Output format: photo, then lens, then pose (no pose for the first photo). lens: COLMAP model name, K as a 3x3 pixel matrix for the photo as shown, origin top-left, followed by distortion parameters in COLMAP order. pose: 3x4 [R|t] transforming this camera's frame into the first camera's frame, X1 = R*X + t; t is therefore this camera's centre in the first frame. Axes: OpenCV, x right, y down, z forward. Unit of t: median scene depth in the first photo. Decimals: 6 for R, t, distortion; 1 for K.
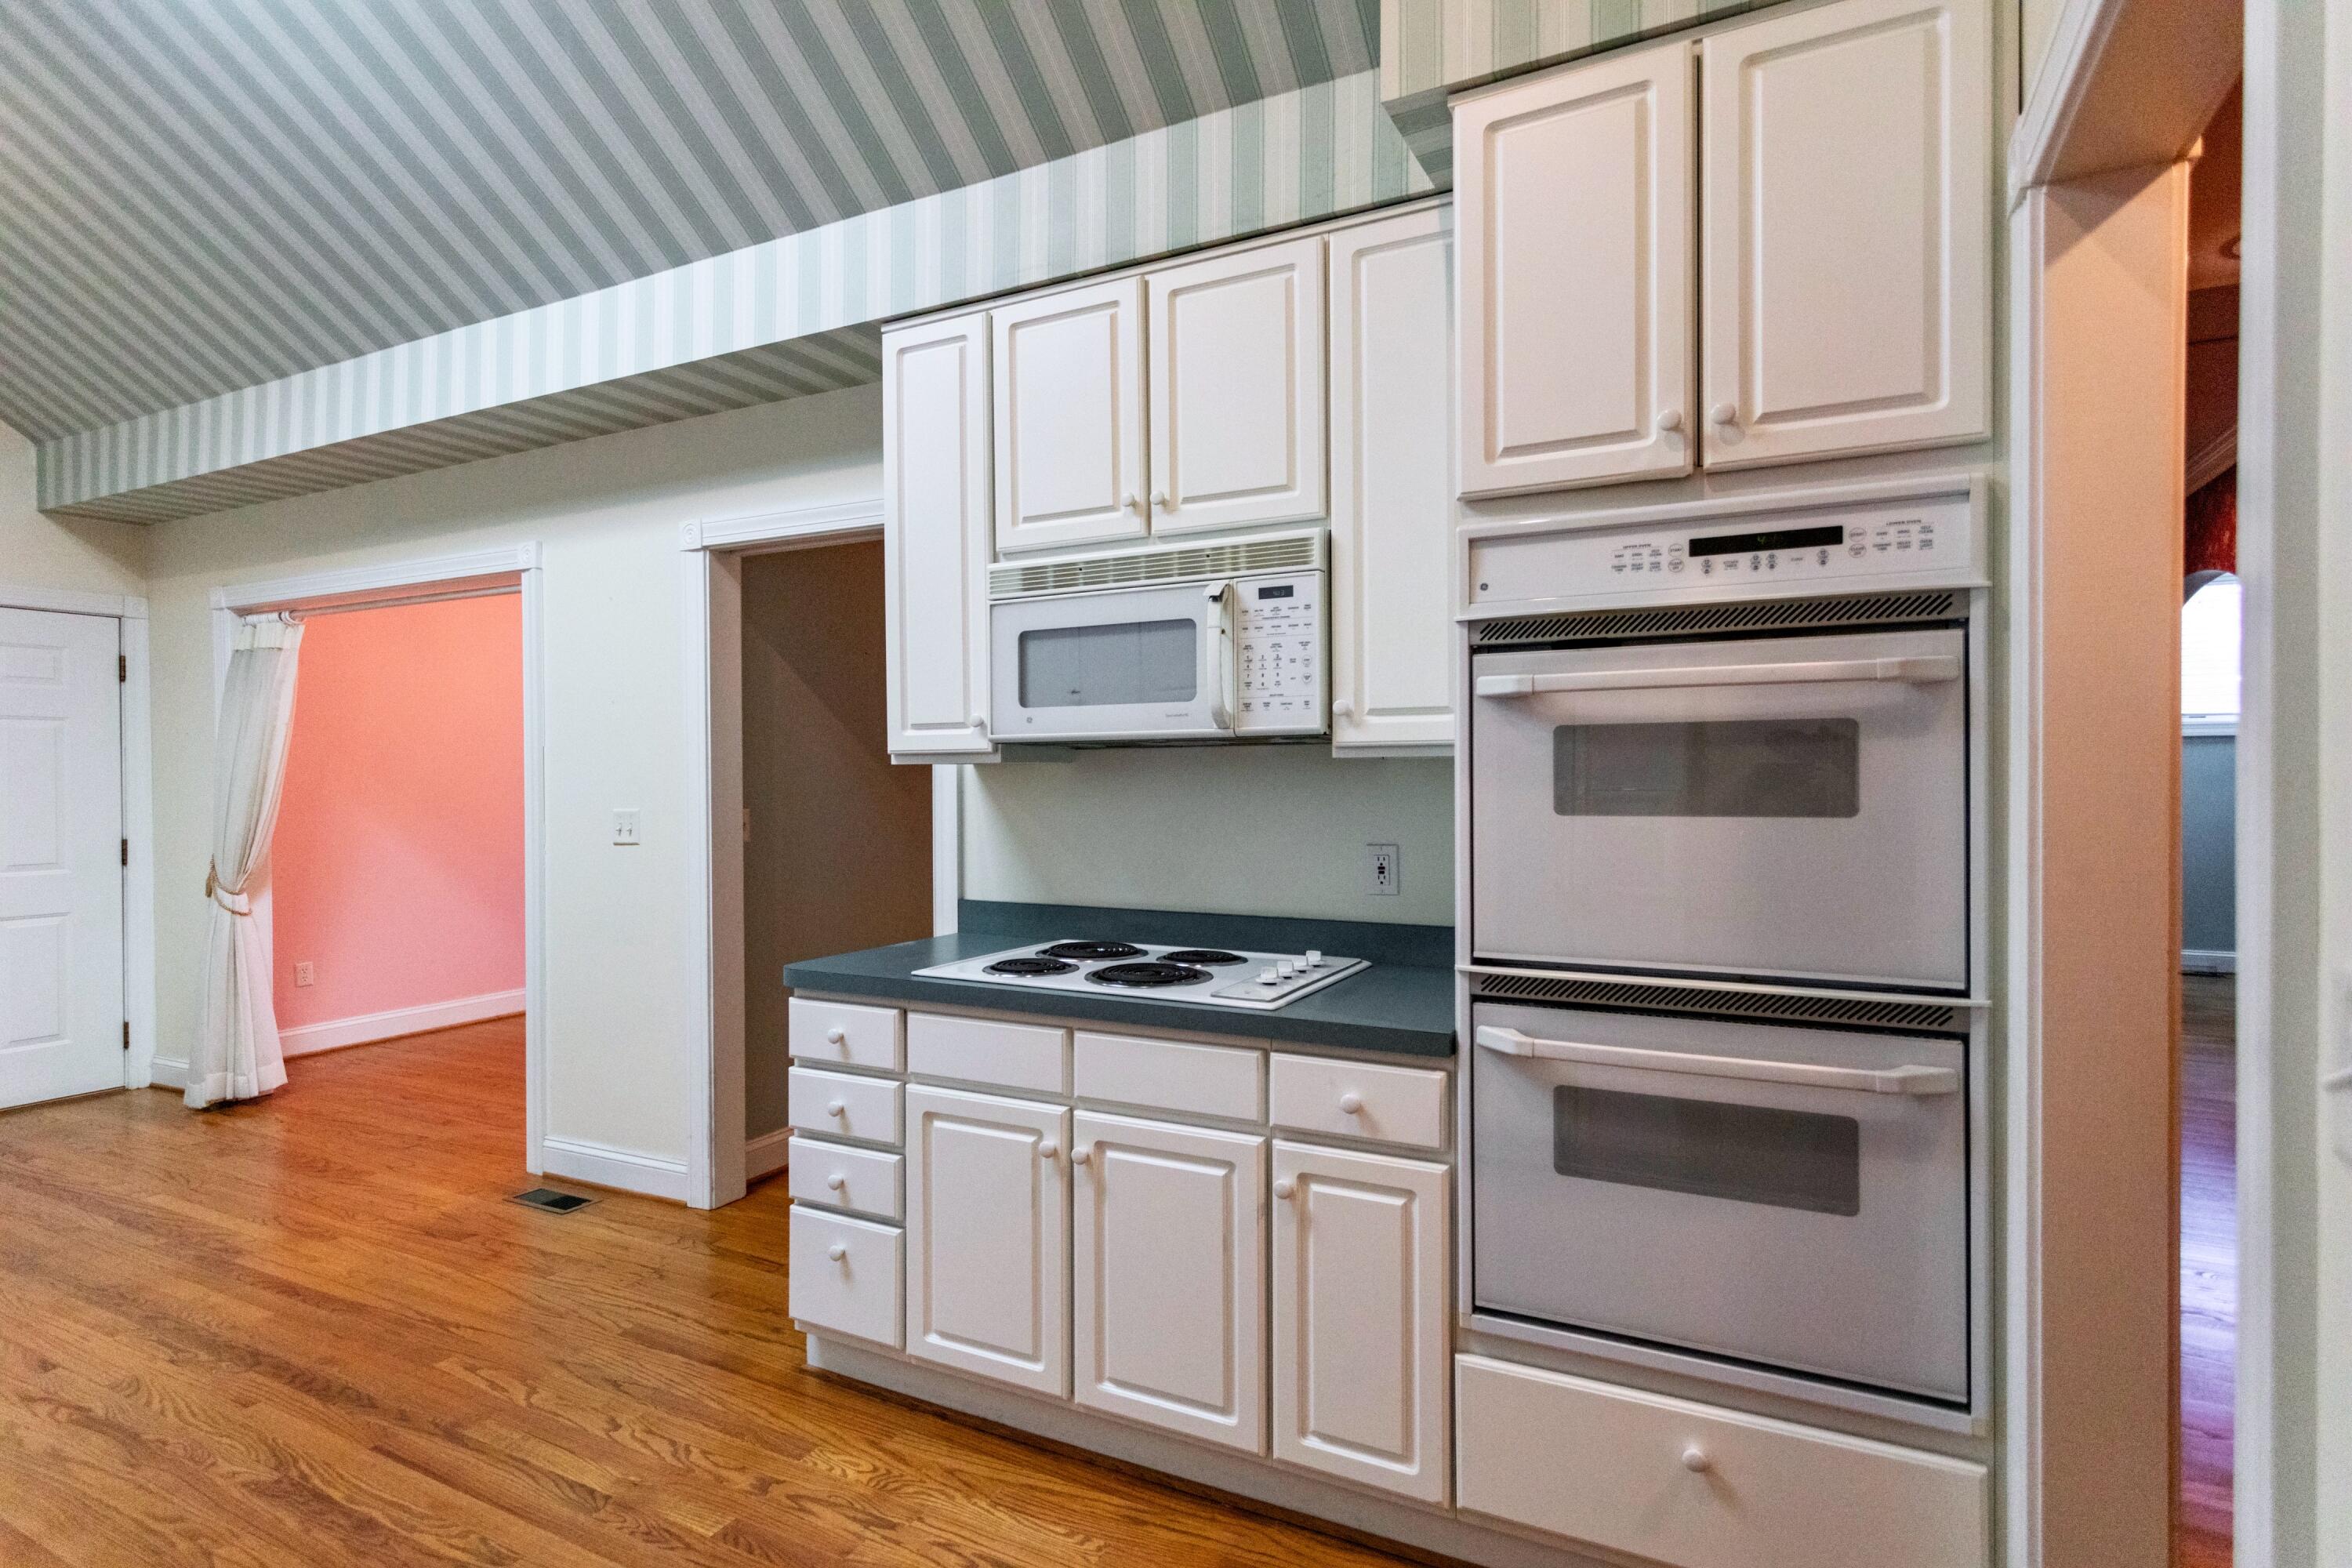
lens RADIAL K [[1123.3, 0, 1151.8], [0, 1123.3, 774.8], [0, 0, 1]] dist [0.009328, -0.001465]
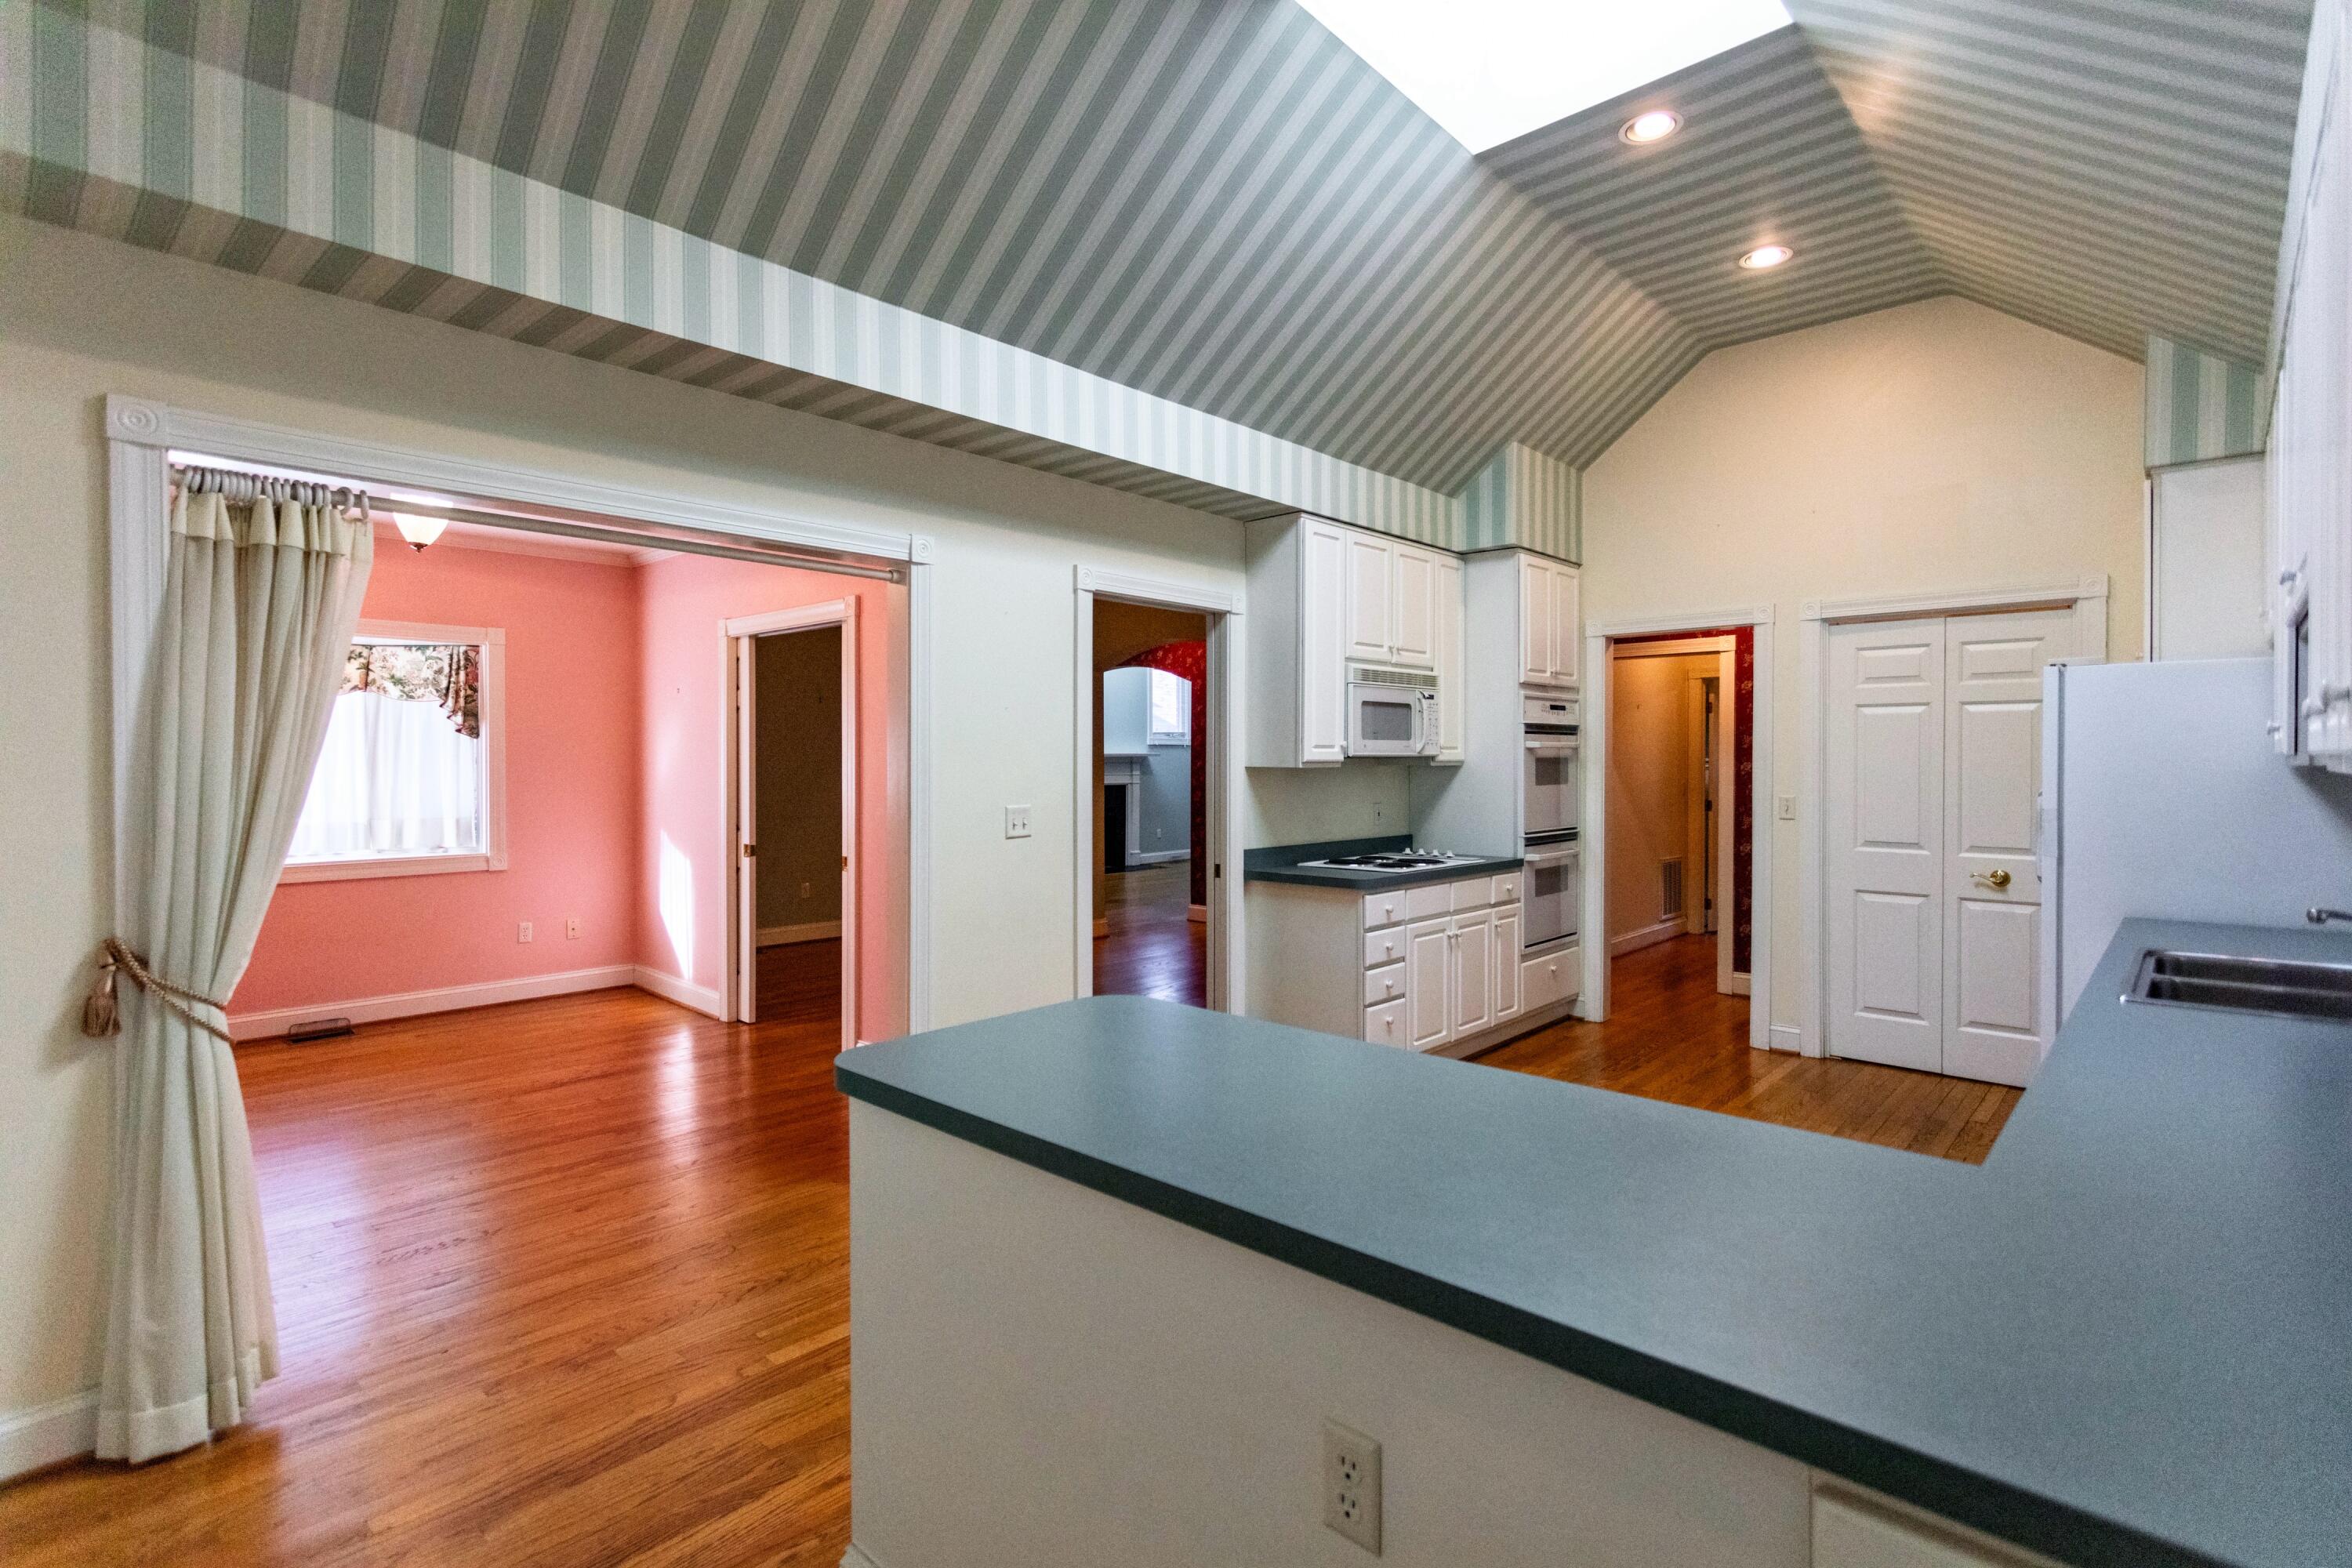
lens RADIAL K [[1123.3, 0, 1151.8], [0, 1123.3, 774.8], [0, 0, 1]] dist [0.009328, -0.001465]
pose [[0.288160, -0.004332, 0.957572, -2.211540], [0.000876, 0.999991, 0.004260, -0.006842], [-0.957582, -0.000389, 0.288161, 0.821124]]
